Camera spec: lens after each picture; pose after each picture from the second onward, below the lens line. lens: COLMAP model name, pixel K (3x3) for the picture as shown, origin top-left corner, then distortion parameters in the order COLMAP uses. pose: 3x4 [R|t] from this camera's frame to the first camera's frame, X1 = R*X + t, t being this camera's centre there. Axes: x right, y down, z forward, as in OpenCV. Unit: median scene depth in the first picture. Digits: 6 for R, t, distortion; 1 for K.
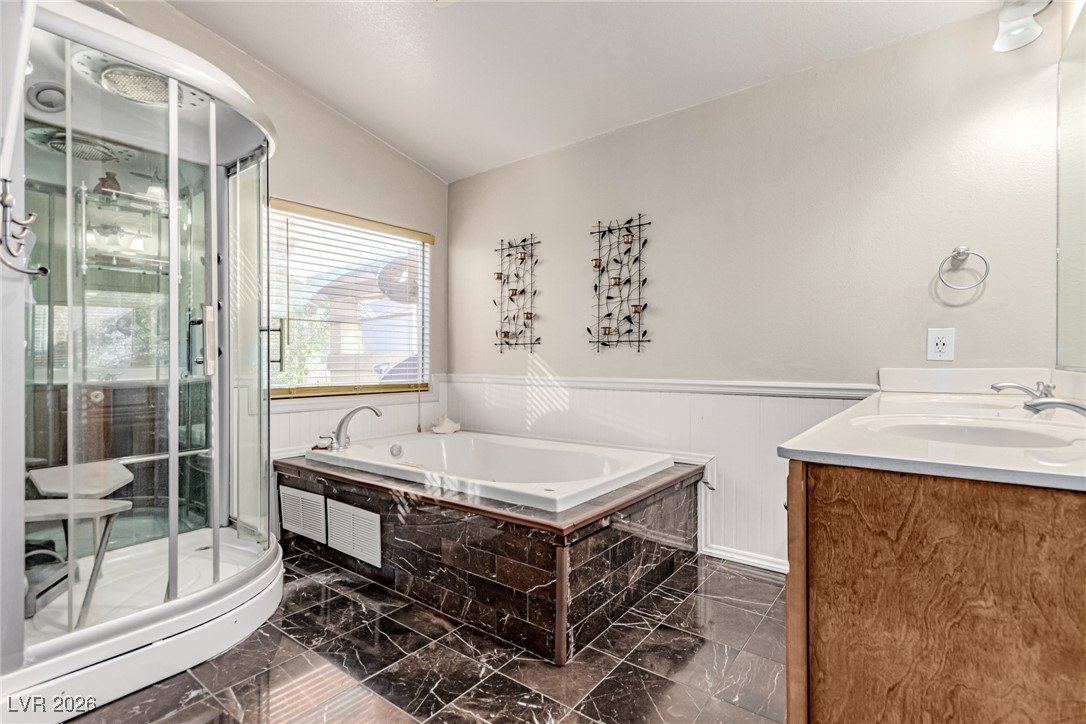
lens RADIAL K [[506.8, 0, 545.1], [0, 506.8, 362.5], [0, 0, 1]] dist [-0.000847, 0.000110]
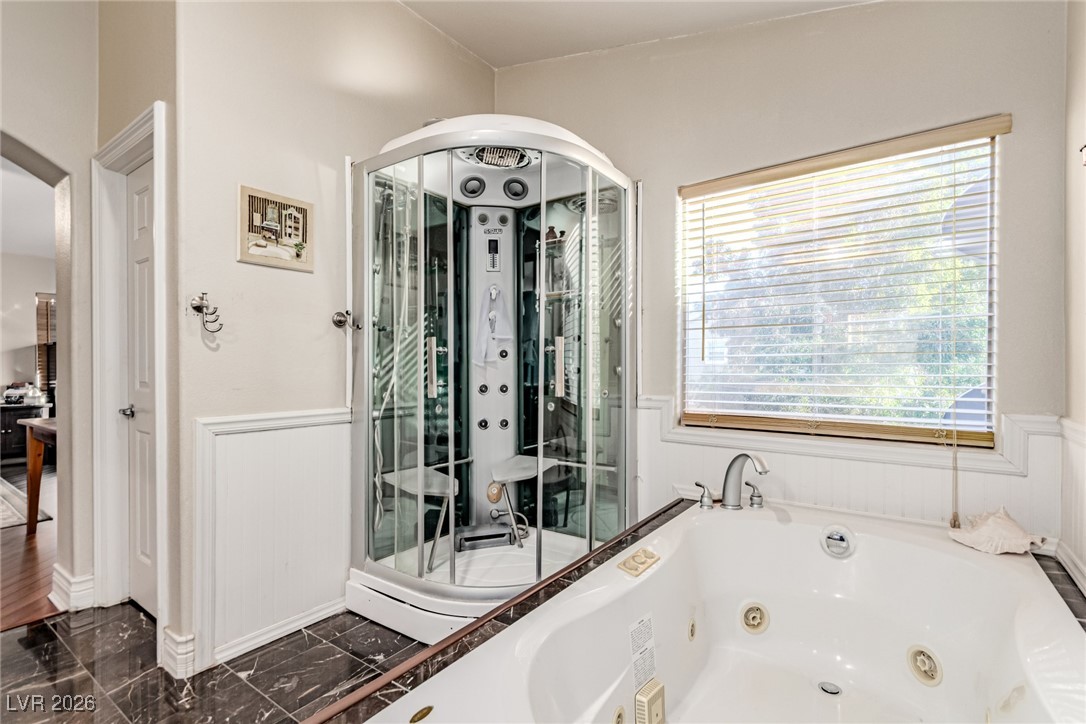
lens RADIAL K [[506.8, 0, 544.6], [0, 506.8, 363.5], [0, 0, 1]] dist [-0.000847, 0.000110]
pose [[0.037983, 0.001078, -0.999278, 0.234193], [-0.002244, 0.999997, 0.000993, -0.024775], [0.999276, 0.002205, 0.037985, 0.583306]]
